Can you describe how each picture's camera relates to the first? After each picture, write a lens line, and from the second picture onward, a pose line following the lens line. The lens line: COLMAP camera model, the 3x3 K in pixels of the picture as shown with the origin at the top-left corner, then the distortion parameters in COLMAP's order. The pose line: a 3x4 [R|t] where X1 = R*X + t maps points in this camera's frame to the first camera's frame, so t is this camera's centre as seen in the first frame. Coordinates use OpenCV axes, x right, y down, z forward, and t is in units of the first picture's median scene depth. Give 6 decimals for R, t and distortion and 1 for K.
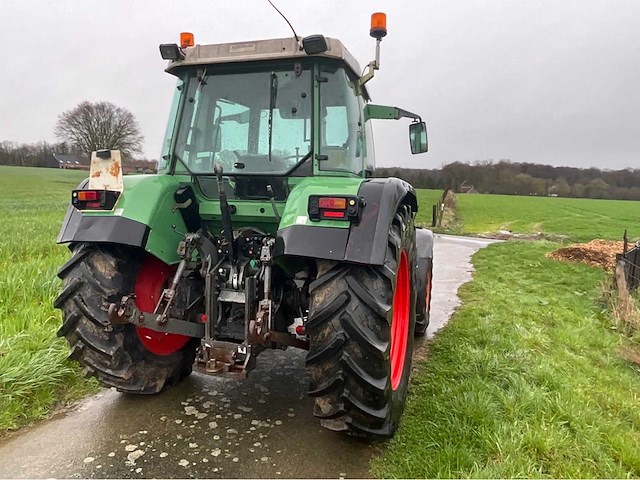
lens RADIAL K [[461.6, 0, 319.0], [0, 461.6, 241.2], [0, 0, 1]] dist [-0.005832, 0.001846]
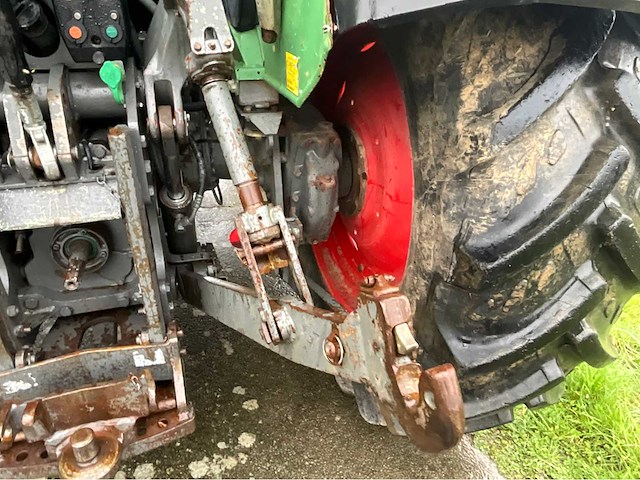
lens RADIAL K [[461.6, 0, 323.9], [0, 461.6, 243.4], [0, 0, 1]] dist [-0.005832, 0.001846]
pose [[0.805823, -0.293308, 0.514412, -0.210284], [0.053623, 0.901285, 0.429895, 0.028325], [-0.589724, -0.318835, 0.742004, 0.704128]]
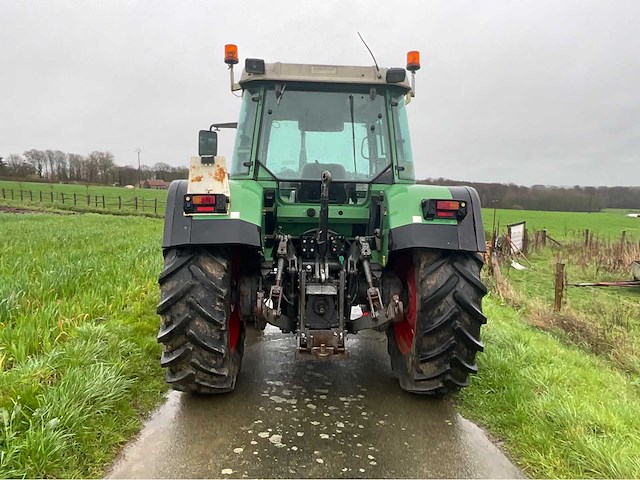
lens RADIAL K [[461.6, 0, 322.0], [0, 461.6, 241.0], [0, 0, 1]] dist [-0.005832, 0.001846]
pose [[0.935319, -0.031384, 0.352412, -0.594340], [0.036274, 0.999315, -0.007280, 0.010095], [-0.351942, 0.019593, 0.935817, -0.055882]]
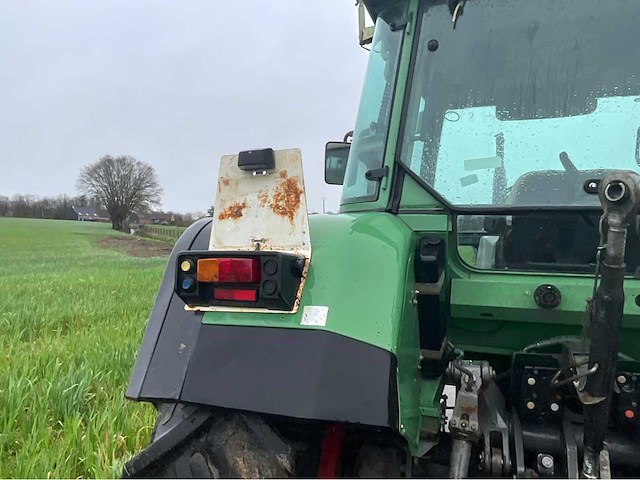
lens RADIAL K [[461.6, 0, 320.9], [0, 461.6, 239.0], [0, 0, 1]] dist [-0.005832, 0.001846]
pose [[0.999715, -0.006755, -0.022894, -0.402426], [0.004140, 0.993655, -0.112396, -0.078501], [0.023508, 0.112269, 0.993400, 0.620882]]
